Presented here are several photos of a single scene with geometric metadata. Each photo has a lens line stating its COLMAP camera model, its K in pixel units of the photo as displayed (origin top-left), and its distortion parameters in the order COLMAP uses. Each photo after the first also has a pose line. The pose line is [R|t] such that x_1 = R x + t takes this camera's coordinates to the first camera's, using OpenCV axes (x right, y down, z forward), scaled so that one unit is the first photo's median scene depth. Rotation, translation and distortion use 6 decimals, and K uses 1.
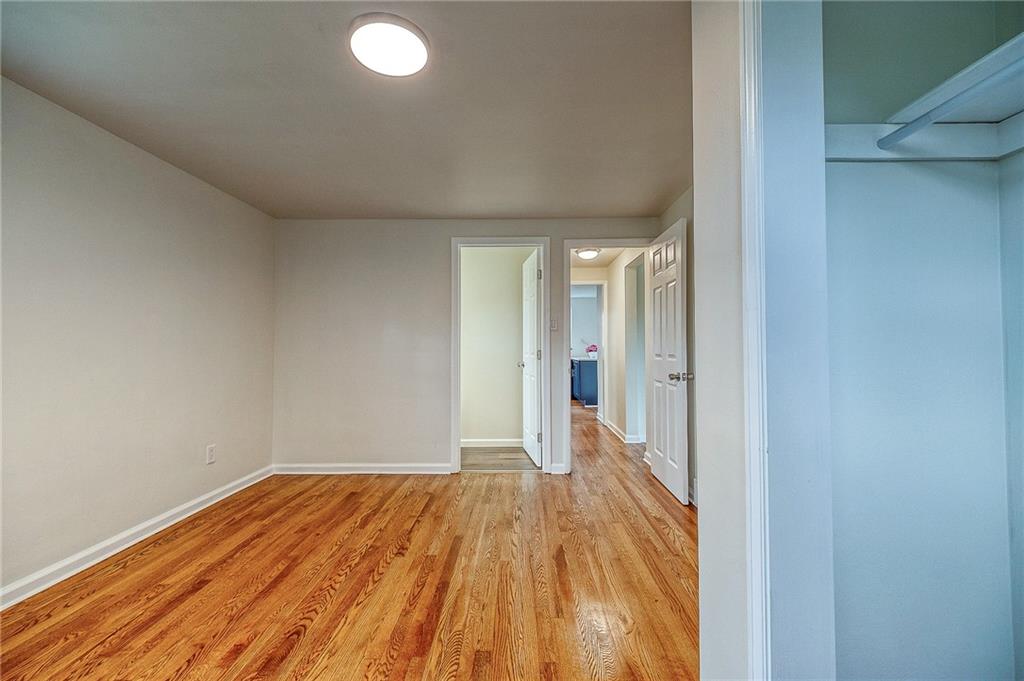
lens RADIAL K [[416.3, 0, 512.0], [0, 416.3, 340.5], [0, 0, 1]] dist [0.002042, 0.000078]
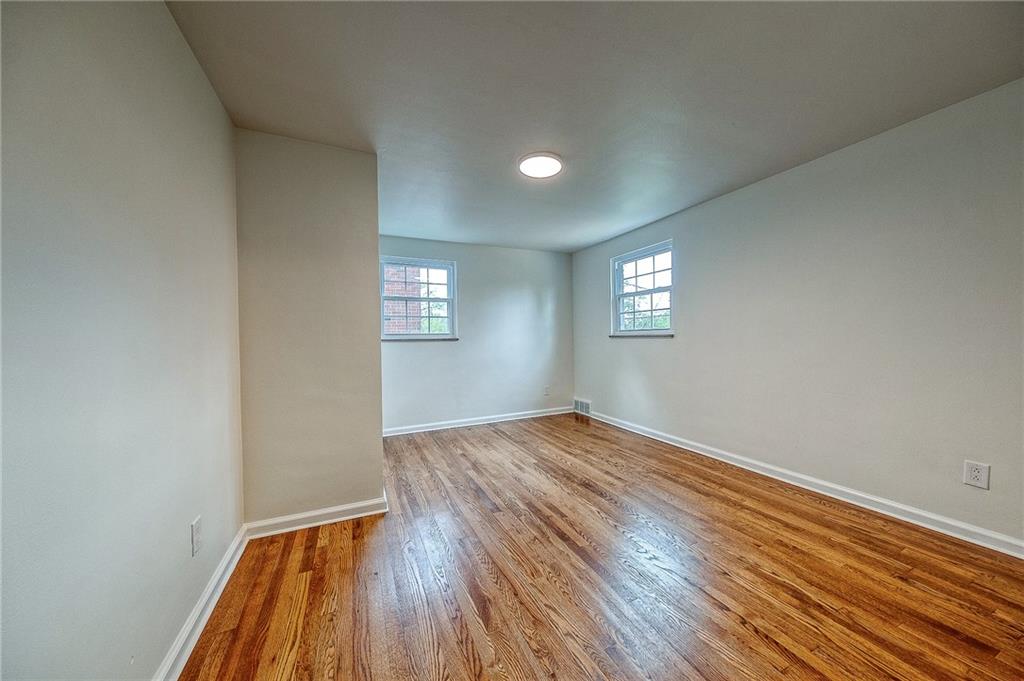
lens RADIAL K [[356.0, 0, 512.0], [0, 356.0, 340.5], [0, 0, 1]] dist [-0.000746, -0.000087]
pose [[-0.906481, 0.020861, -0.421731, 0.286917], [0.029442, 0.999471, -0.013844, 0.035983], [0.421219, -0.024966, -0.906615, 1.416138]]
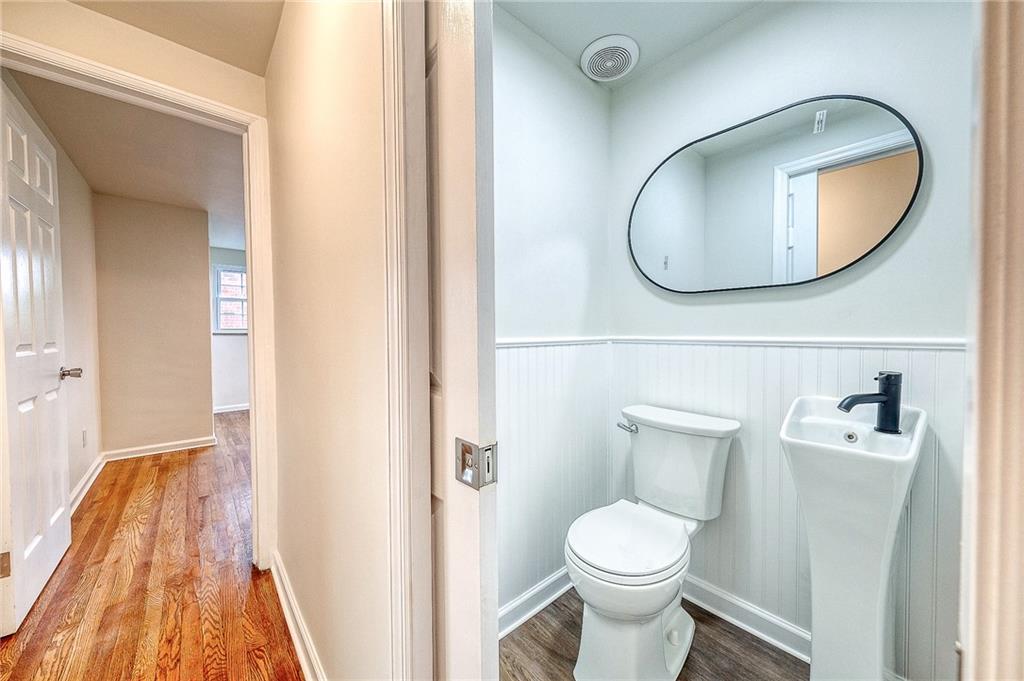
lens RADIAL K [[359.5, 0, 512.0], [0, 359.5, 340.5], [0, 0, 1]] dist [0.001440, 0.000199]
pose [[-0.737305, 0.020645, -0.675245, 0.291243], [0.020474, 0.999757, 0.008212, 0.049867], [0.675250, -0.007770, -0.737548, 2.246740]]
